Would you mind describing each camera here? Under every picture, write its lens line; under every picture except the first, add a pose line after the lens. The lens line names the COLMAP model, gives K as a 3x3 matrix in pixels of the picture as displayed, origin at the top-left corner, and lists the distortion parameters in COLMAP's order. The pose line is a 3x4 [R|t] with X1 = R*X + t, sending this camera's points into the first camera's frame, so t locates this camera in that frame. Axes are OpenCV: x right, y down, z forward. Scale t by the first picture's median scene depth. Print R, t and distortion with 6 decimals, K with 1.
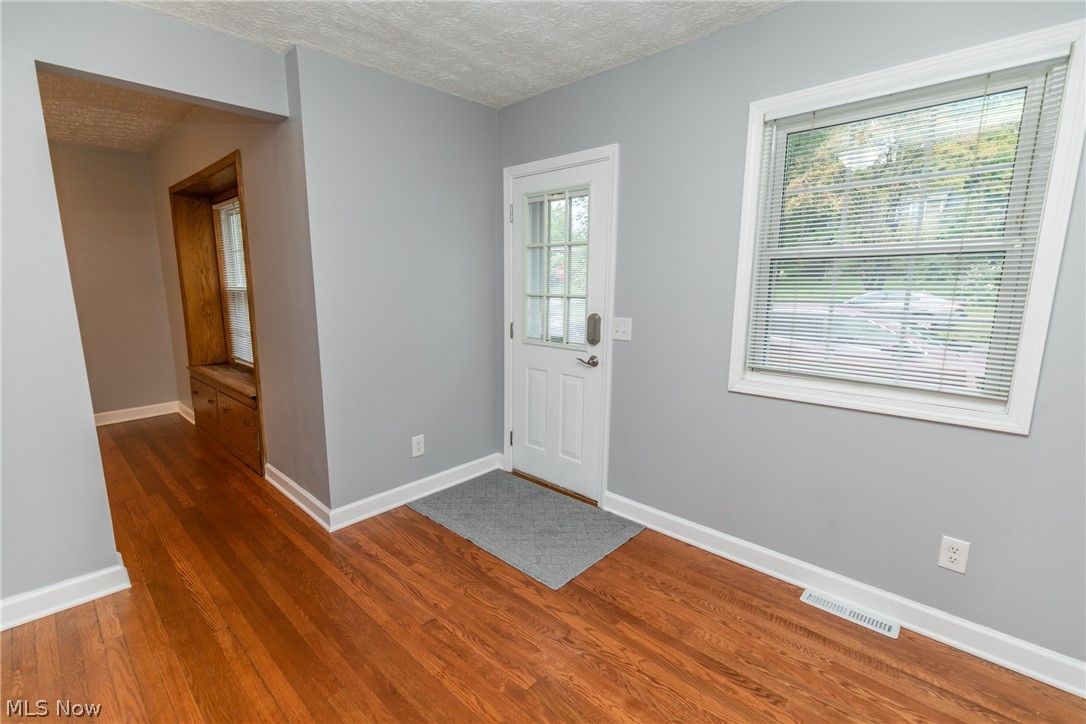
lens RADIAL K [[478.1, 0, 543.0], [0, 478.1, 362.0], [0, 0, 1]] dist [0.001267, -0.000827]
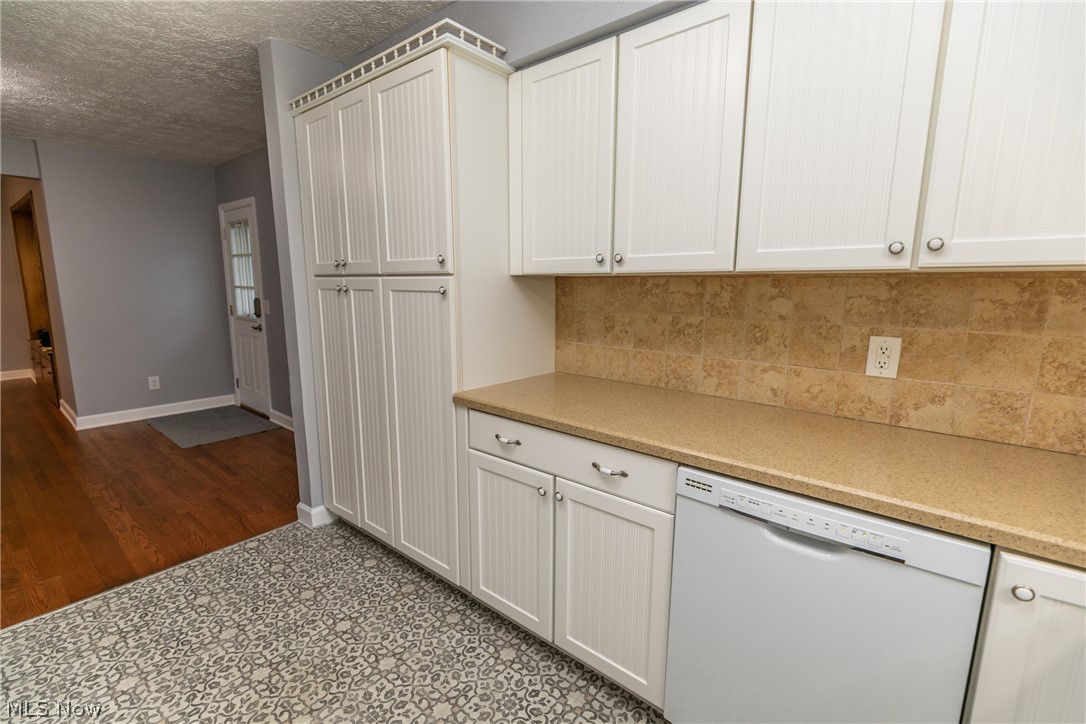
lens RADIAL K [[478.1, 0, 543.0], [0, 478.1, 362.0], [0, 0, 1]] dist [0.001267, -0.000827]
pose [[0.997837, -0.002023, 0.065705, 1.009187], [0.001985, 0.999998, 0.000633, 0.121061], [-0.065706, -0.000501, 0.997839, -0.713247]]
